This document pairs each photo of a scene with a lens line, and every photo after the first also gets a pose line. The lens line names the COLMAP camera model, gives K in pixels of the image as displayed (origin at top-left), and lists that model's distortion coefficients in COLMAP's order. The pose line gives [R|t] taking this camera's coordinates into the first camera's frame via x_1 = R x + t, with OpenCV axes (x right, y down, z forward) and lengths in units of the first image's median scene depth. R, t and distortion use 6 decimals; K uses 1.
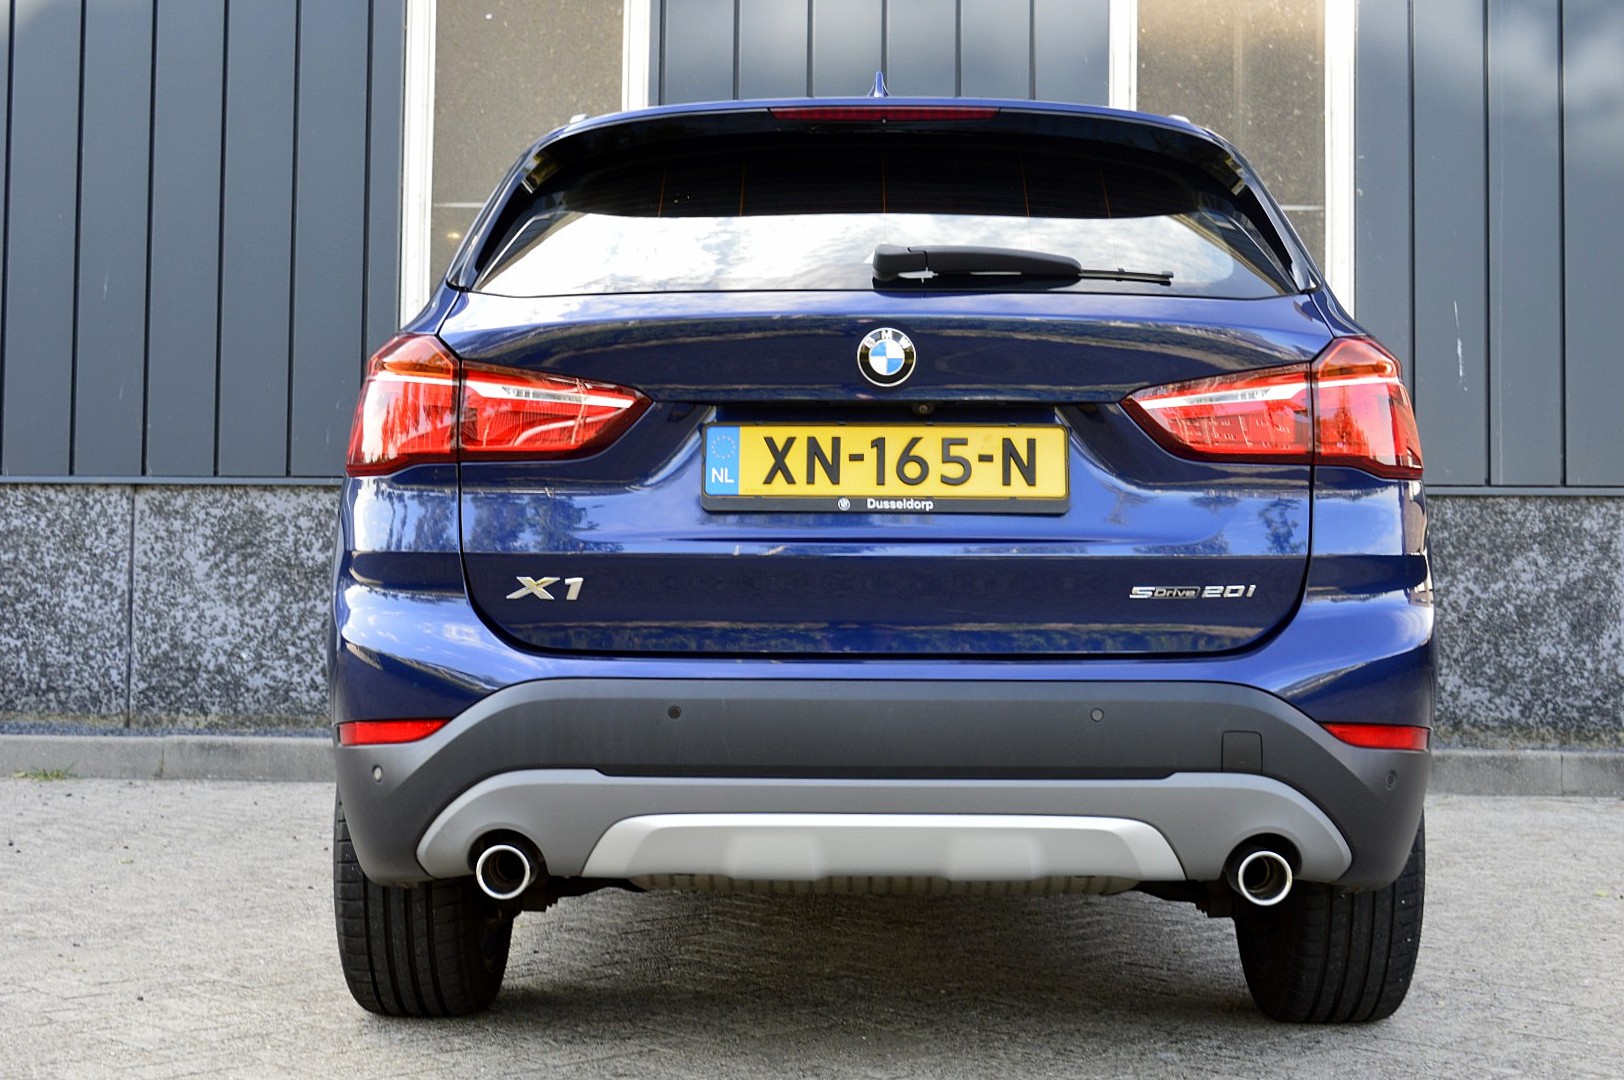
lens RADIAL K [[2501.5, 0, 812.1], [0, 2501.5, 541.6], [0, 0, 1]] dist [-0.056323, 0.000000]
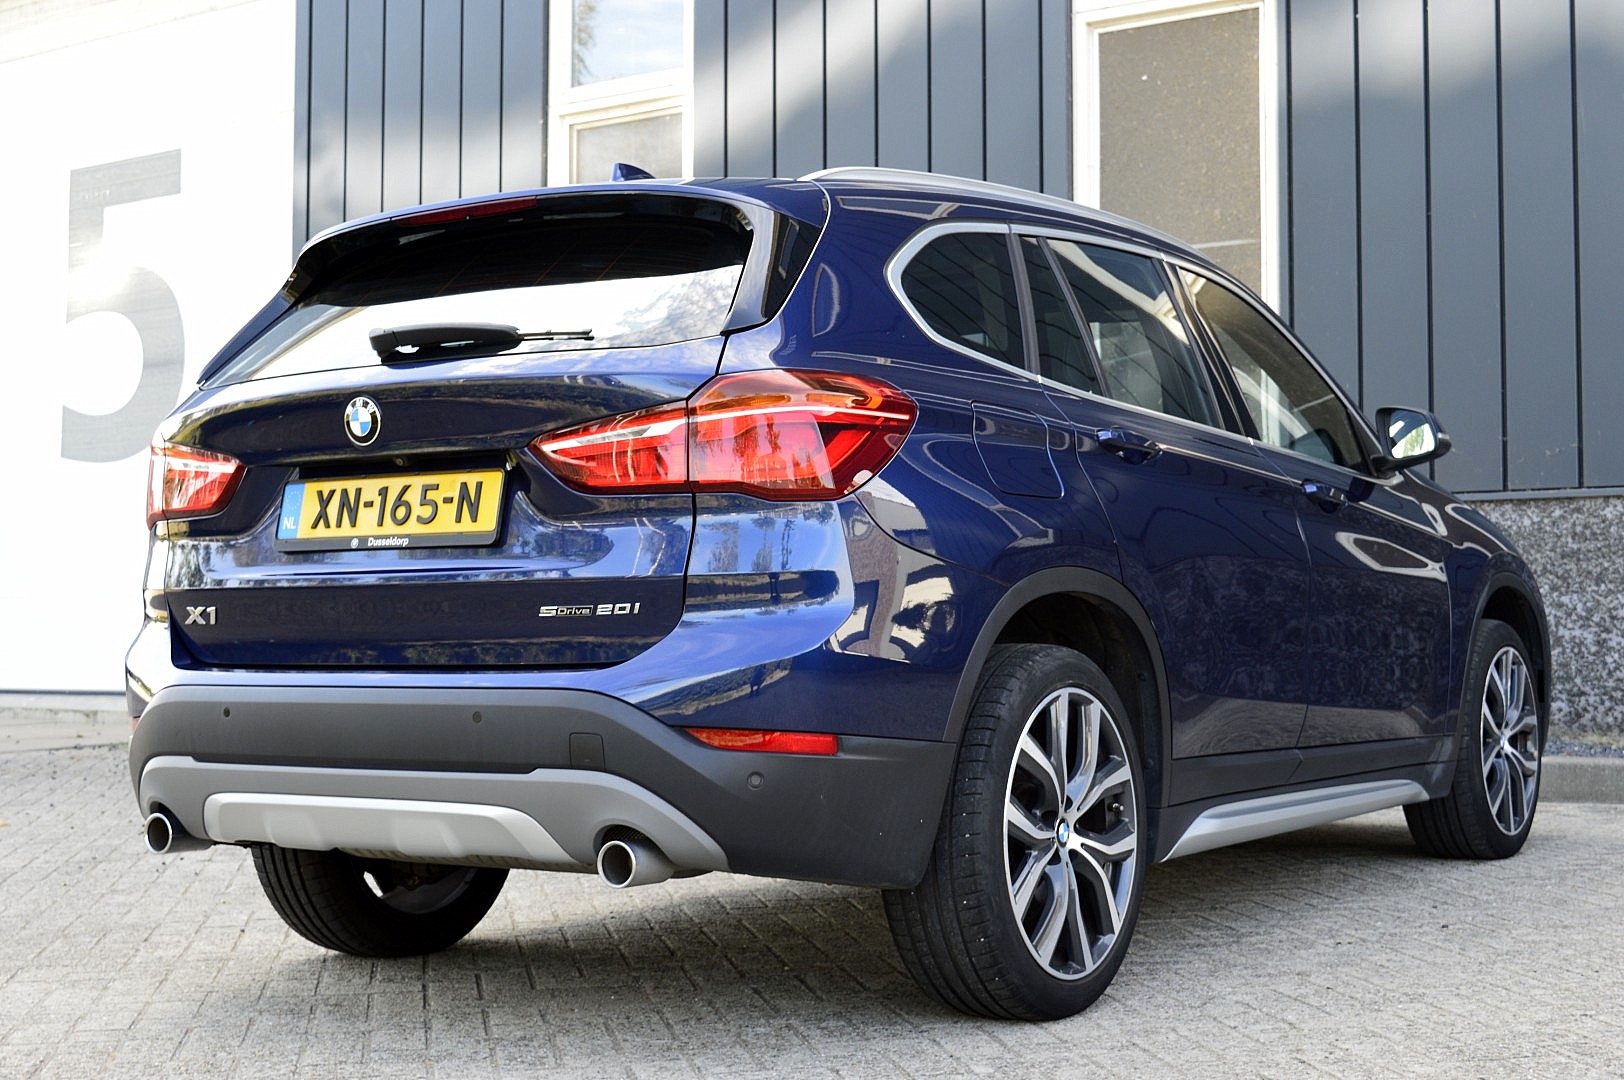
lens RADIAL K [[2358.3, 0, 812.4], [0, 2358.3, 538.7], [0, 0, 1]] dist [-0.026737, 0.000000]
pose [[0.832119, -0.034053, -0.553550, 0.830877], [0.030028, 0.999415, -0.016342, 0.008371], [0.553783, -0.003023, 0.832655, 0.165367]]
